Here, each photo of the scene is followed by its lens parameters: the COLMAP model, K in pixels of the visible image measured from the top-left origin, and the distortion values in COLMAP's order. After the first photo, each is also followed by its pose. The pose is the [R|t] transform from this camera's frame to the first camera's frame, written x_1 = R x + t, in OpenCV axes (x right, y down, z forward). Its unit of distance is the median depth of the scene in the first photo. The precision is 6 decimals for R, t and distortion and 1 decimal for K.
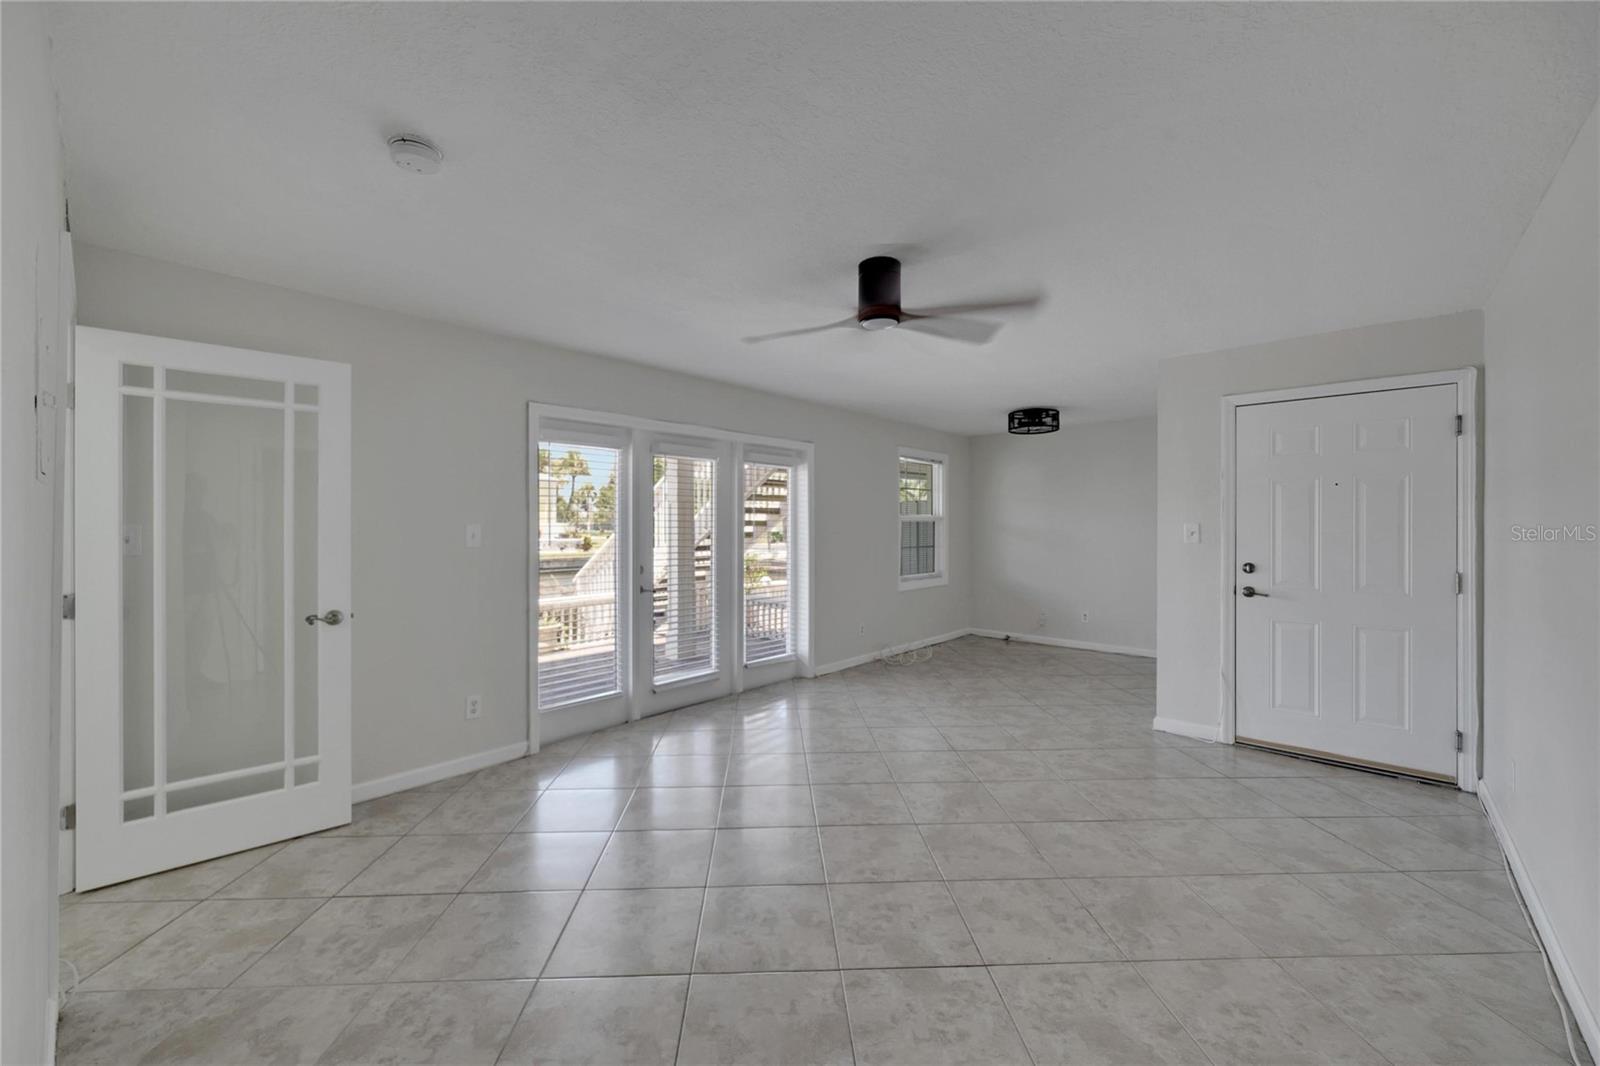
lens RADIAL K [[621.8, 0, 793.5], [0, 621.8, 523.9], [0, 0, 1]] dist [-0.001768, 0.000954]
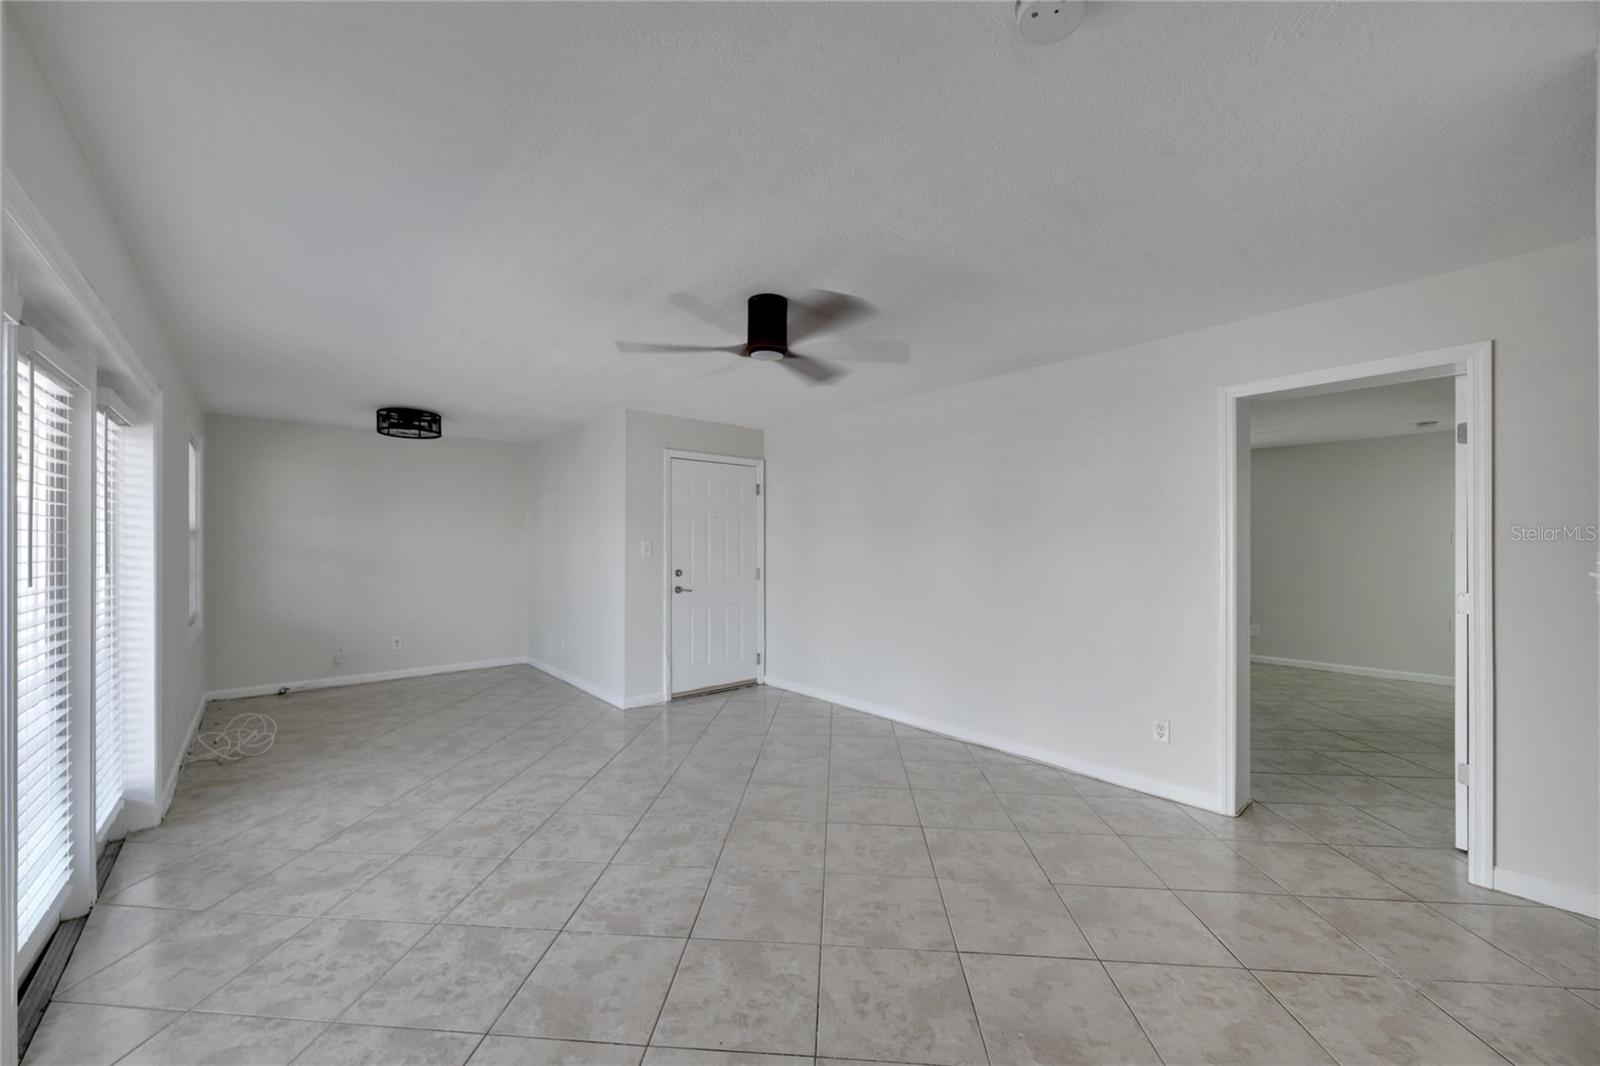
lens RADIAL K [[621.8, 0, 784.2], [0, 621.8, 534.3], [0, 0, 1]] dist [-0.001768, 0.000954]
pose [[0.116449, 0.015542, 0.993075, -0.645617], [-0.004817, 0.999875, -0.015083, 0.003336], [-0.993185, -0.003027, 0.116509, 0.584917]]
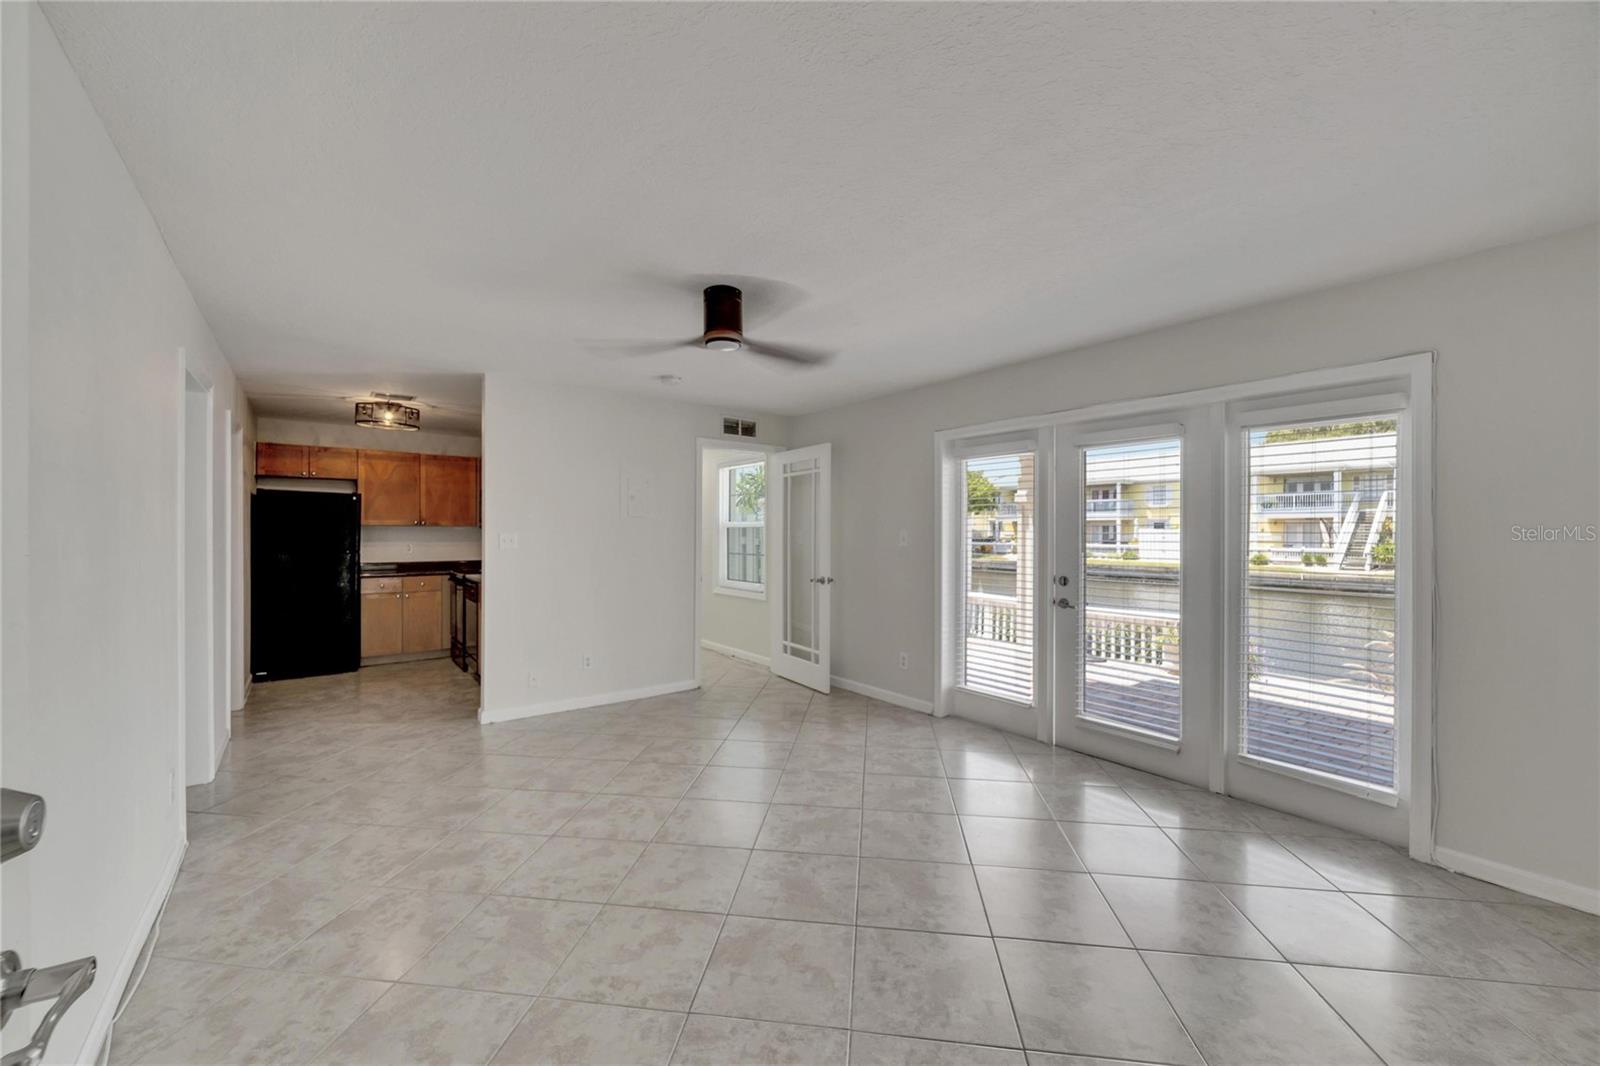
lens RADIAL K [[621.8, 0, 792.9], [0, 621.8, 538.2], [0, 0, 1]] dist [-0.001768, 0.000954]
pose [[-0.171909, 0.011383, -0.985047, 0.811113], [0.001908, 0.999935, 0.011222, 0.001816], [0.985111, 0.000050, -0.171919, 0.896647]]
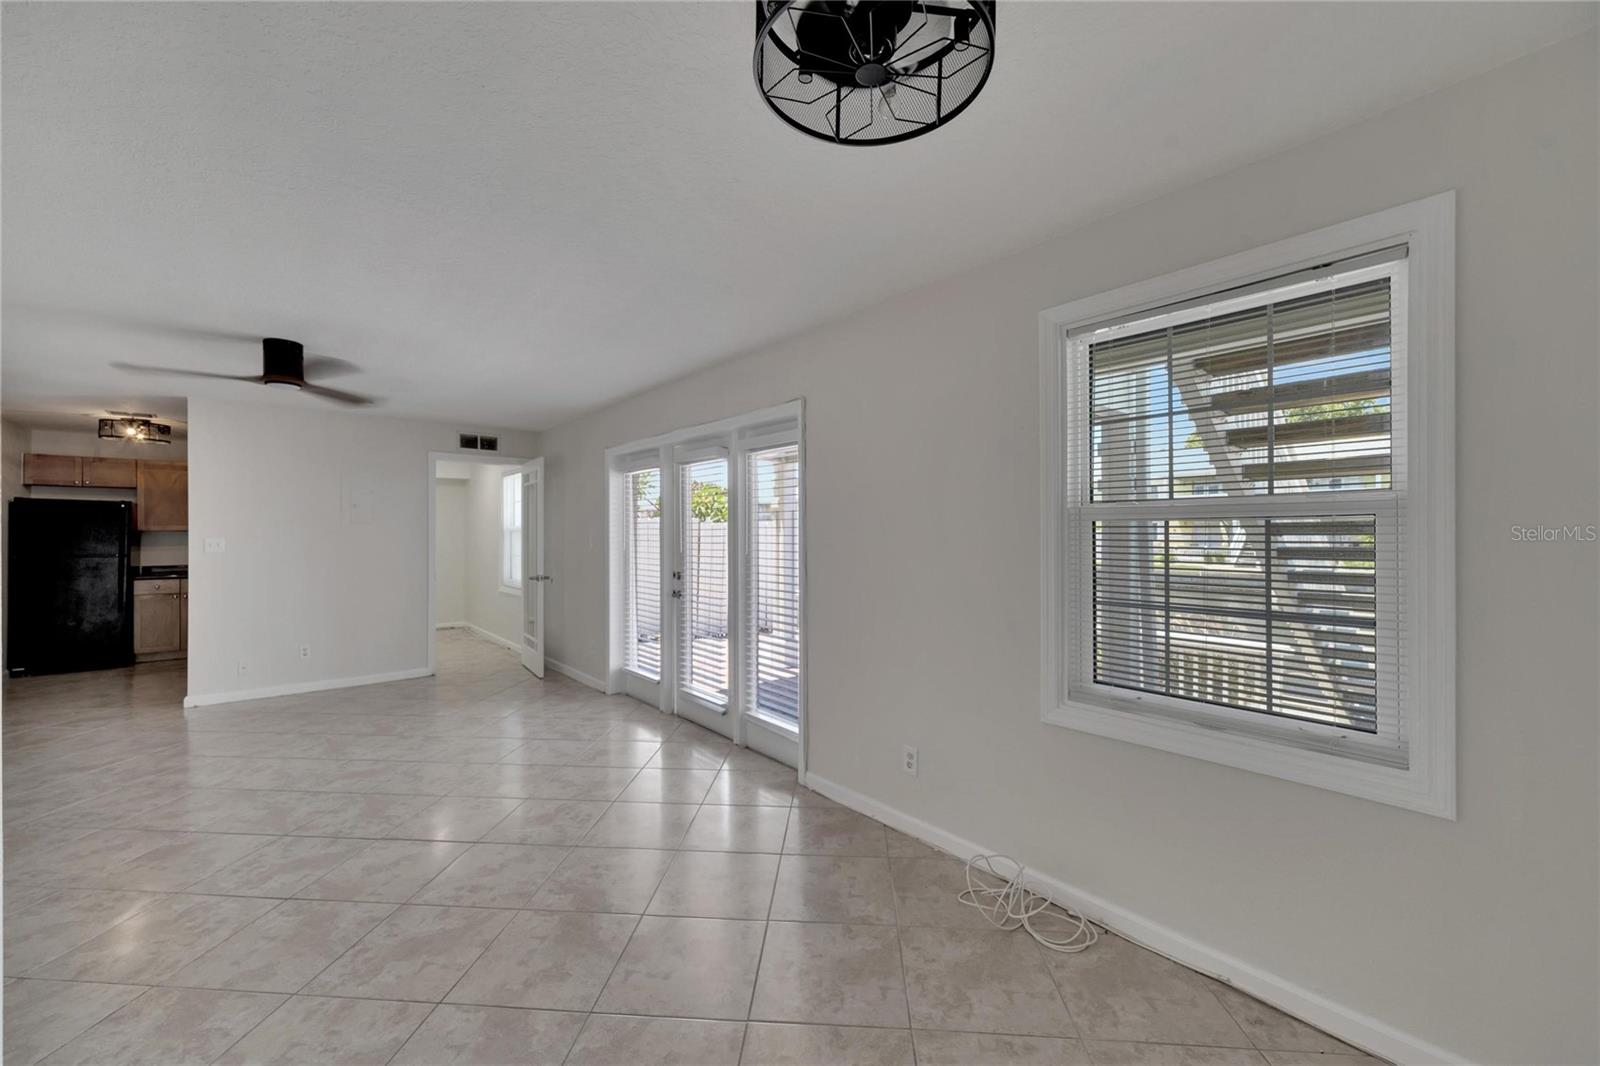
lens RADIAL K [[621.8, 0, 797.5], [0, 621.8, 528.5], [0, 0, 1]] dist [-0.001768, 0.000954]
pose [[-0.114622, -0.008721, -0.993371, 0.915892], [0.006309, 0.999935, -0.009507, 0.005704], [0.993389, -0.007357, -0.114560, 1.541299]]
